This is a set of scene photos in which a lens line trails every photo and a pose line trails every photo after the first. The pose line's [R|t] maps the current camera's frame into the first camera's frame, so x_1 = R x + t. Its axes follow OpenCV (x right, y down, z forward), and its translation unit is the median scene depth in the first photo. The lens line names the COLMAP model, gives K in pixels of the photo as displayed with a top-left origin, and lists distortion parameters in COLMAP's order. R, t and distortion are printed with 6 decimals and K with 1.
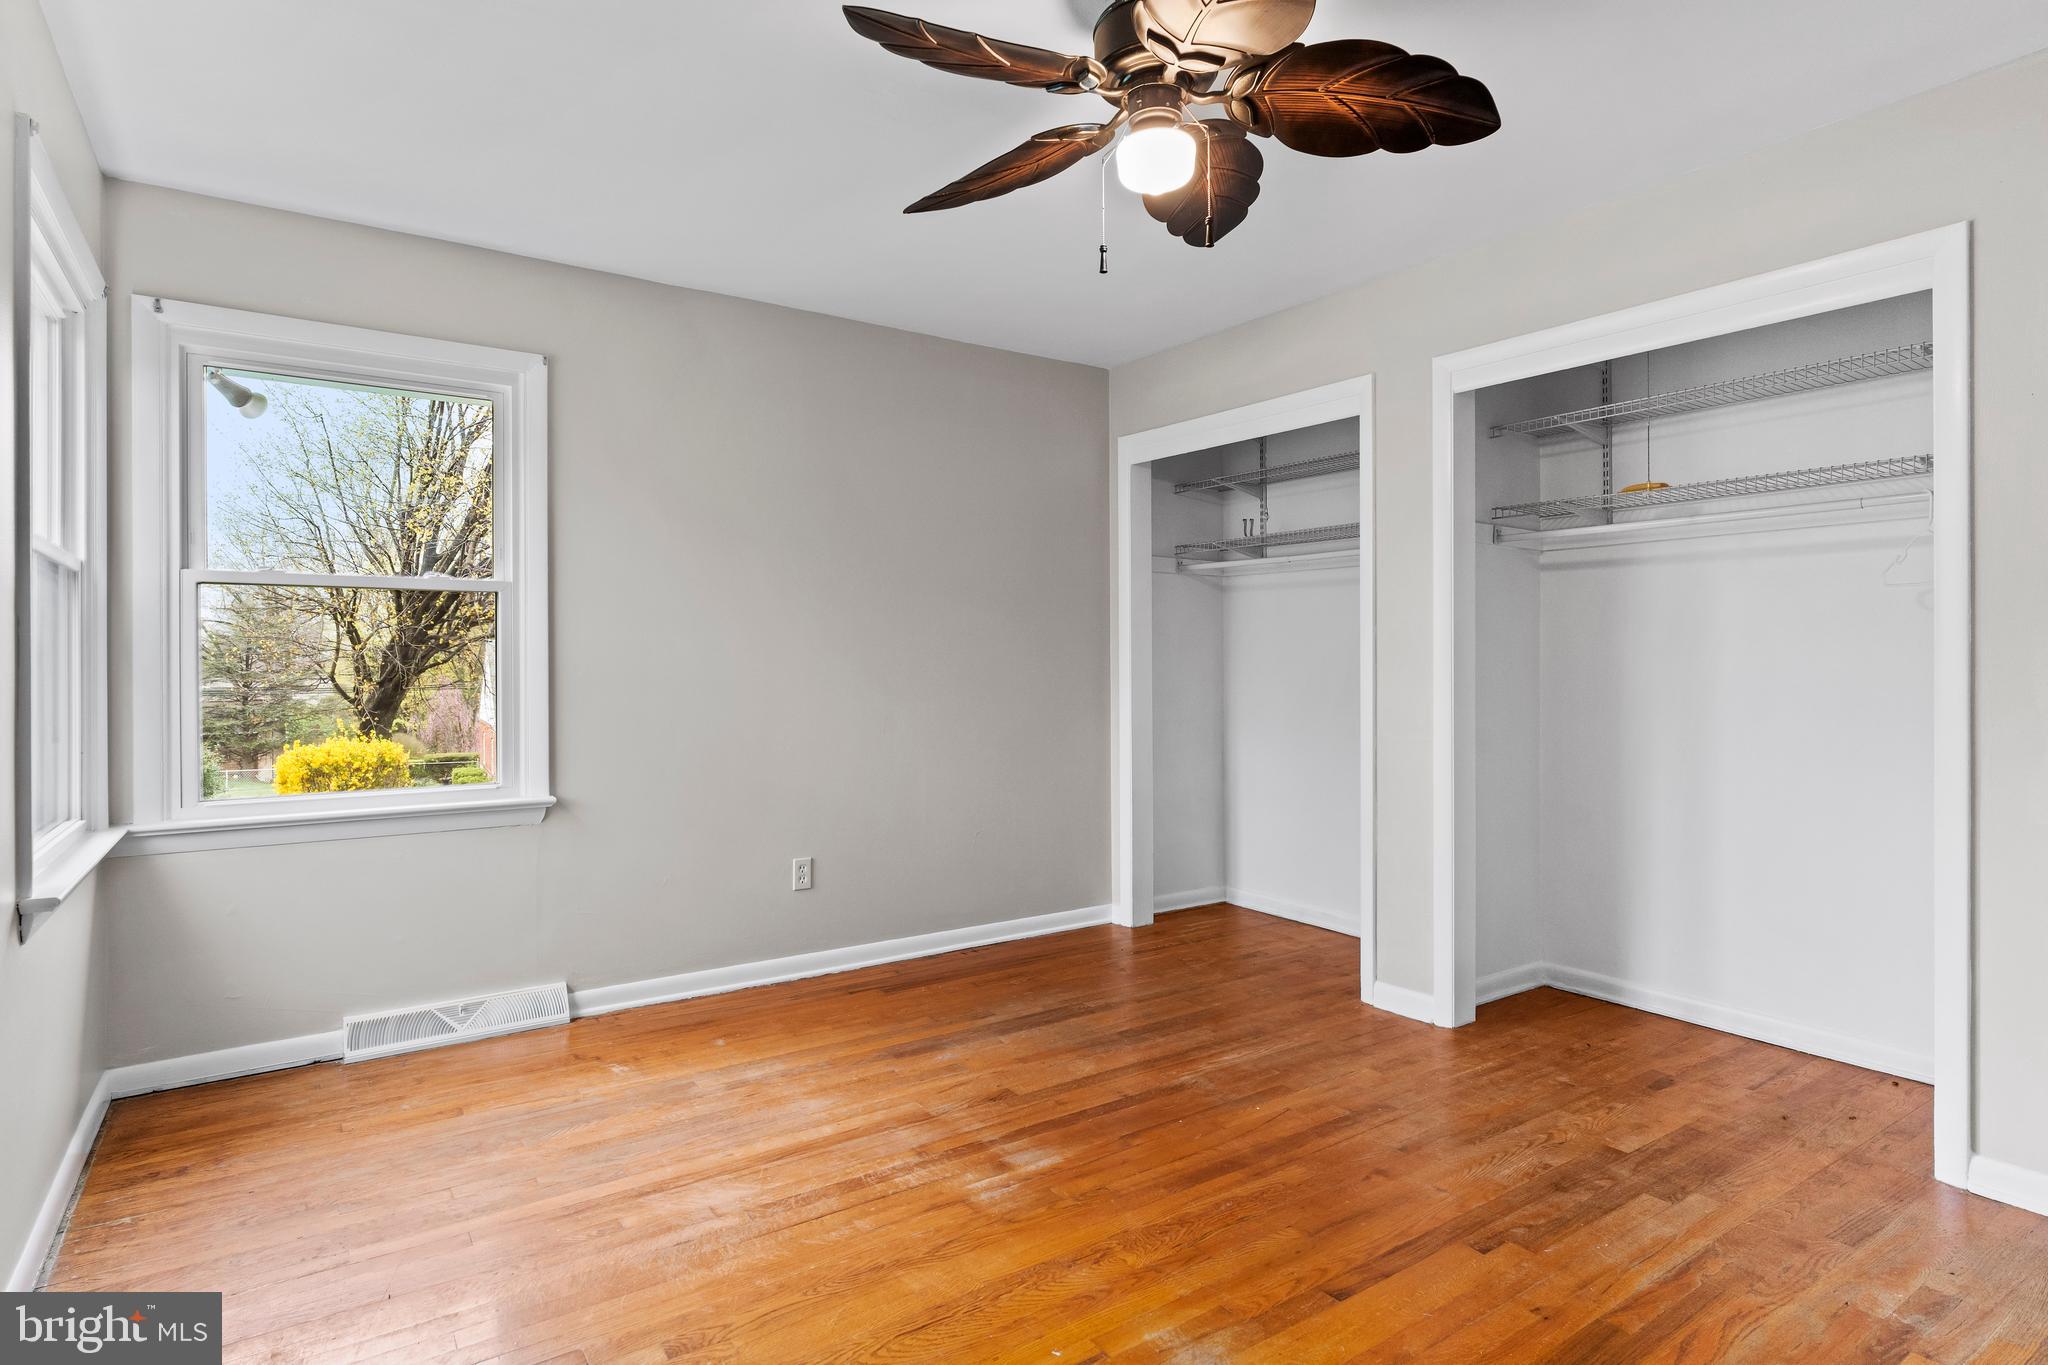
lens RADIAL K [[1053.8, 0, 1011.9], [0, 1053.8, 676.9], [0, 0, 1]] dist [-0.002054, 0.000299]
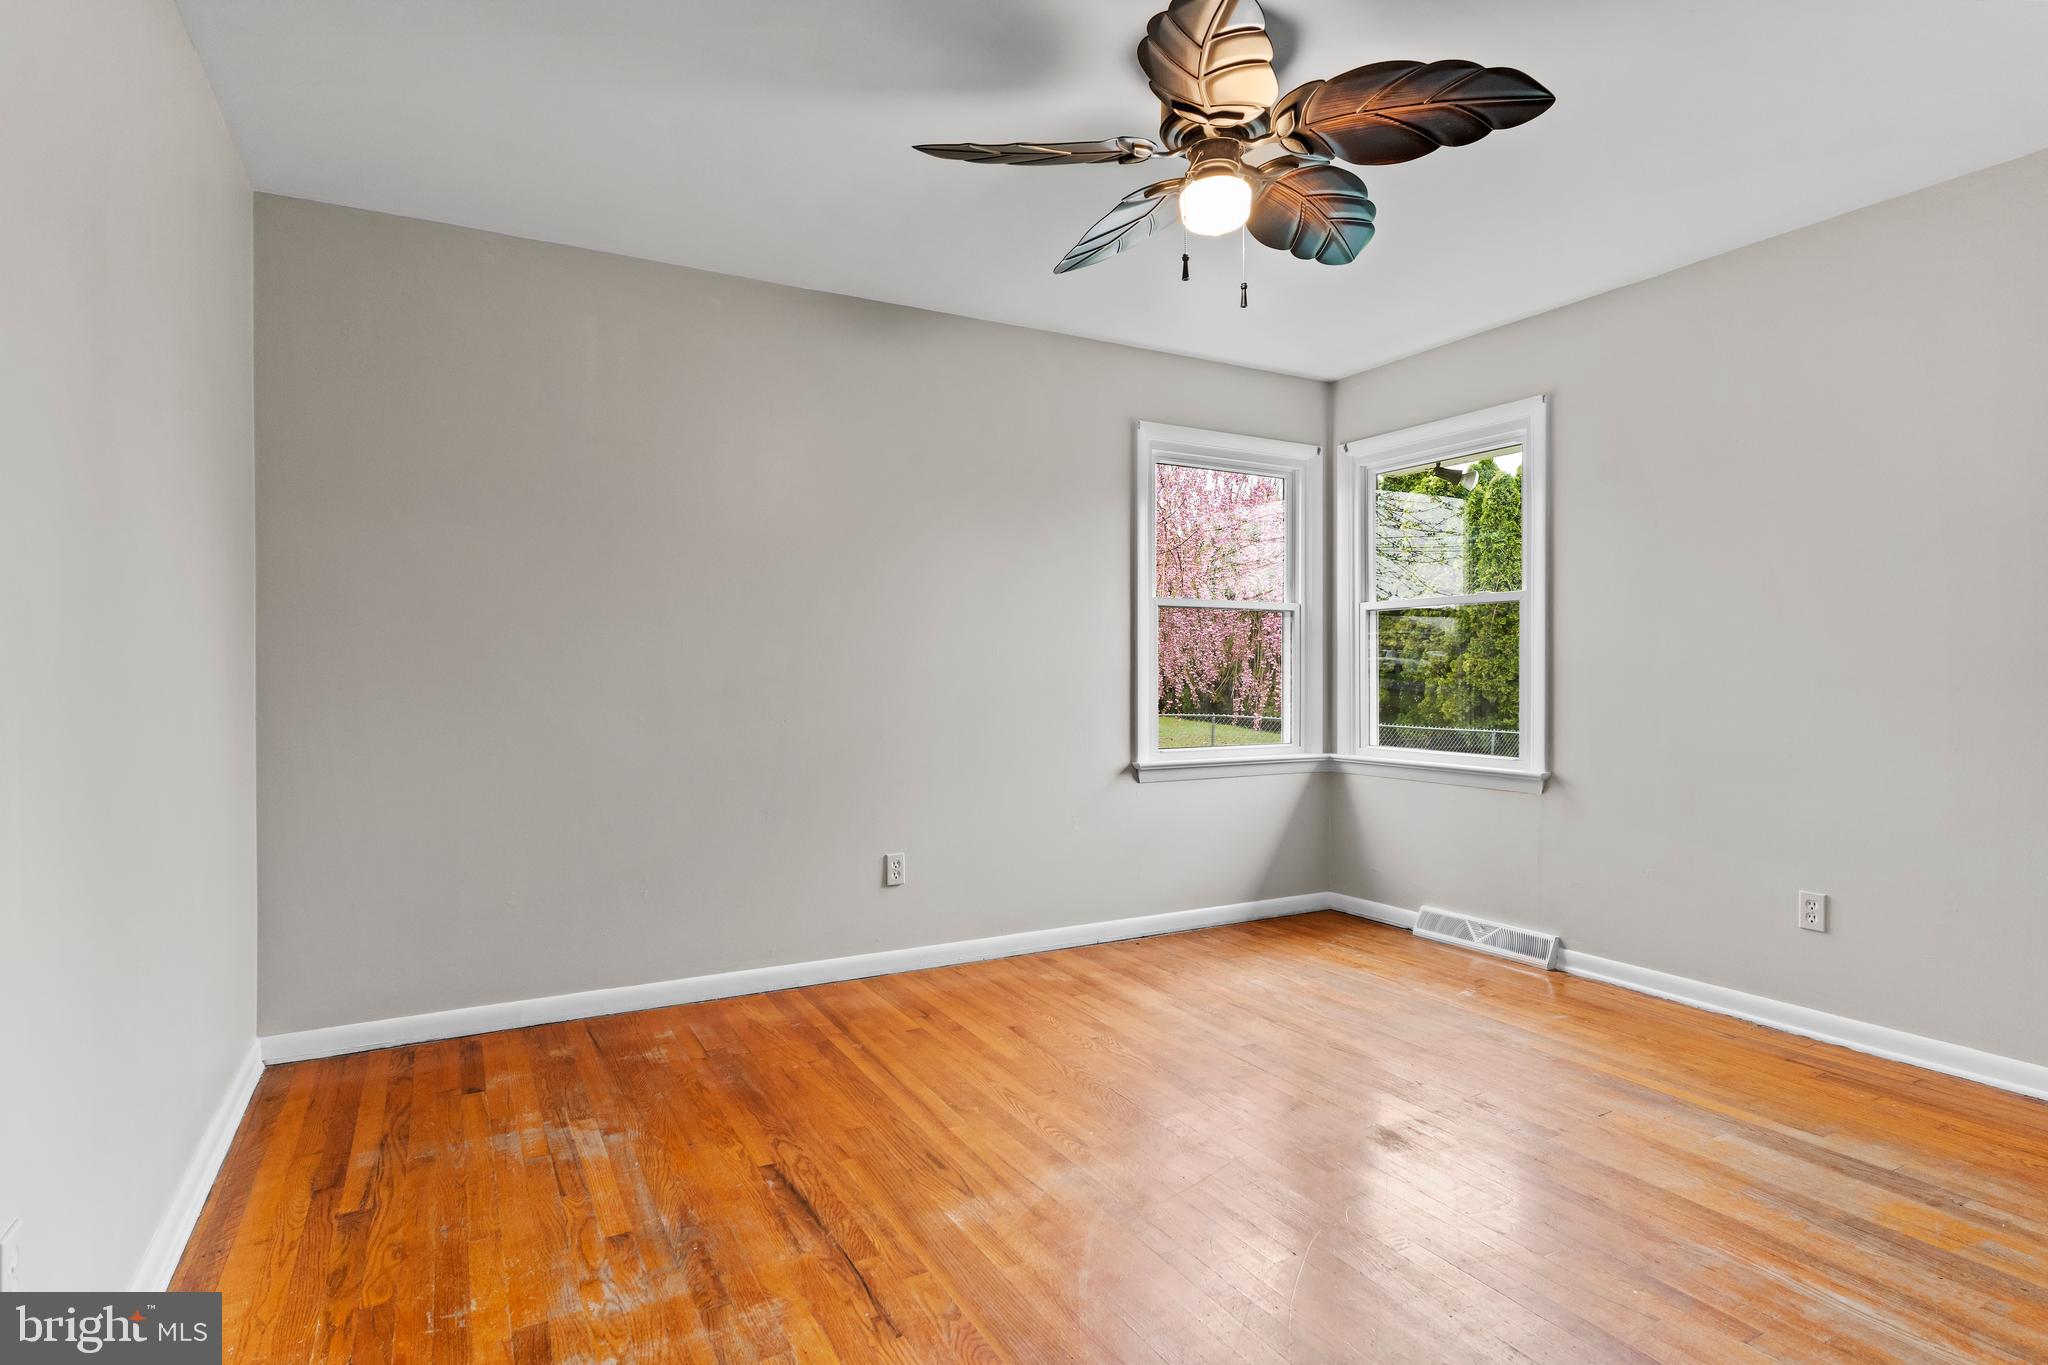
lens RADIAL K [[1053.8, 0, 1011.9], [0, 1053.8, 676.9], [0, 0, 1]] dist [-0.002054, 0.000299]
pose [[-0.108587, 0.003330, -0.994081, 0.827739], [-0.003361, 0.999987, 0.003717, 0.008490], [0.994081, 0.003745, -0.108575, 0.582362]]
